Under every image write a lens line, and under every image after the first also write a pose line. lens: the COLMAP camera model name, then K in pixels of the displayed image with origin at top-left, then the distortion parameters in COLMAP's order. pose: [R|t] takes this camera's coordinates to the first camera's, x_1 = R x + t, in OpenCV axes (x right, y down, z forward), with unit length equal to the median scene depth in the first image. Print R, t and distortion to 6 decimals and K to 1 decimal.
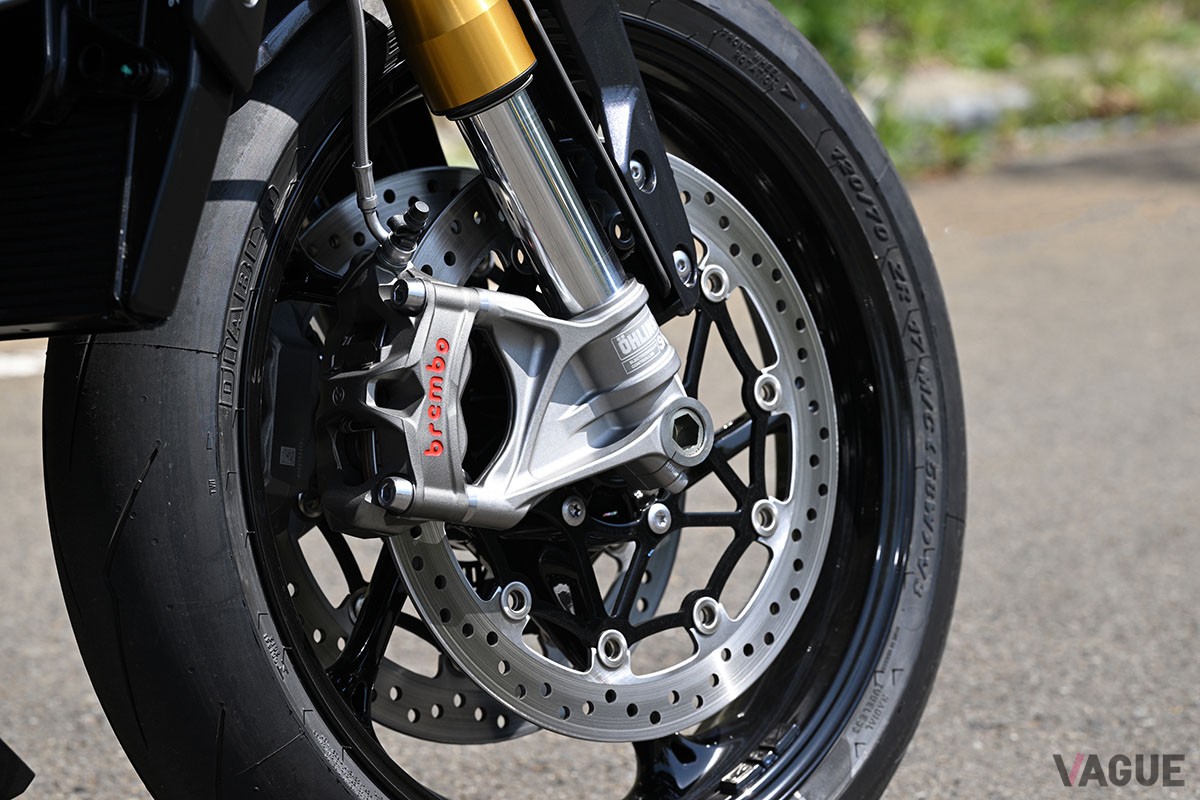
lens RADIAL K [[4077.3, 0, 600.0], [0, 4077.3, 400.0], [0, 0, 1]] dist [0.067205, 0.270557]
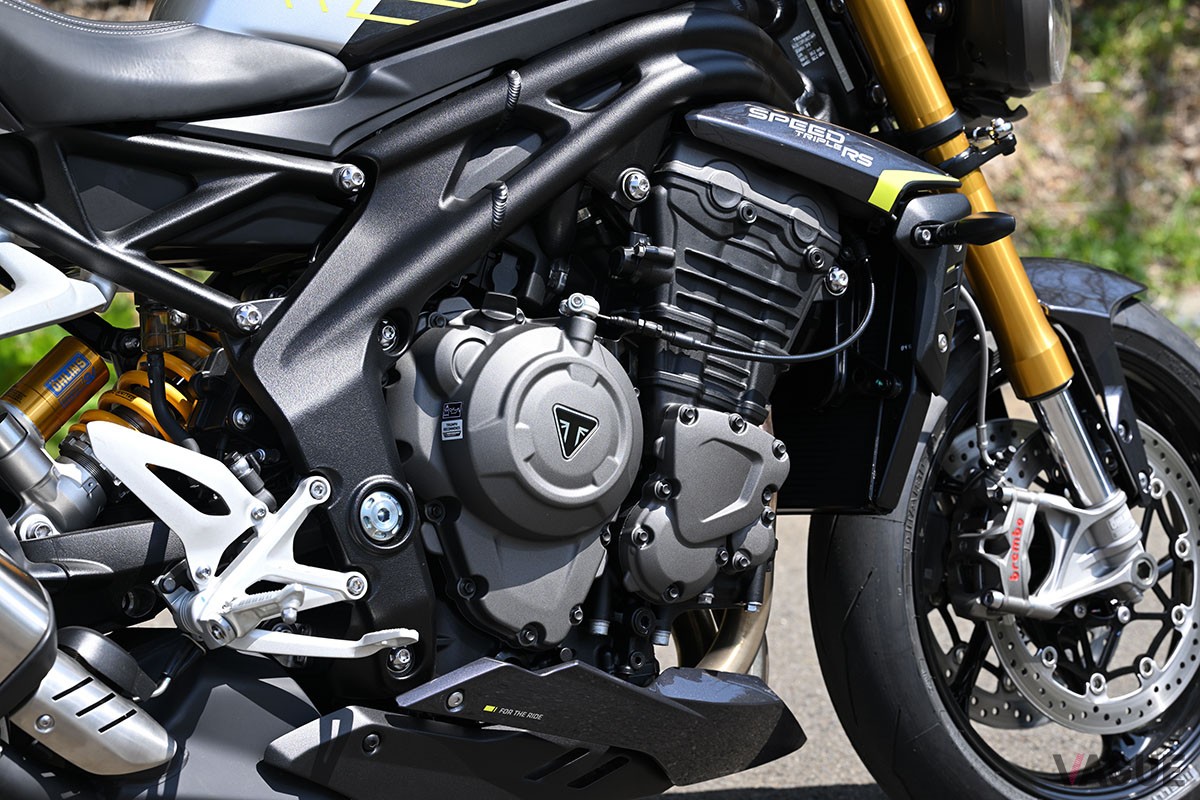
lens RADIAL K [[2724.5, 0, 600.0], [0, 2724.5, 400.0], [0, 0, 1]] dist [-0.021756, 0.111100]
pose [[0.992322, 0.037713, -0.117789, -0.082870], [-0.040174, 0.999020, -0.018593, -0.037539], [0.116972, 0.023182, 0.992865, -0.275428]]
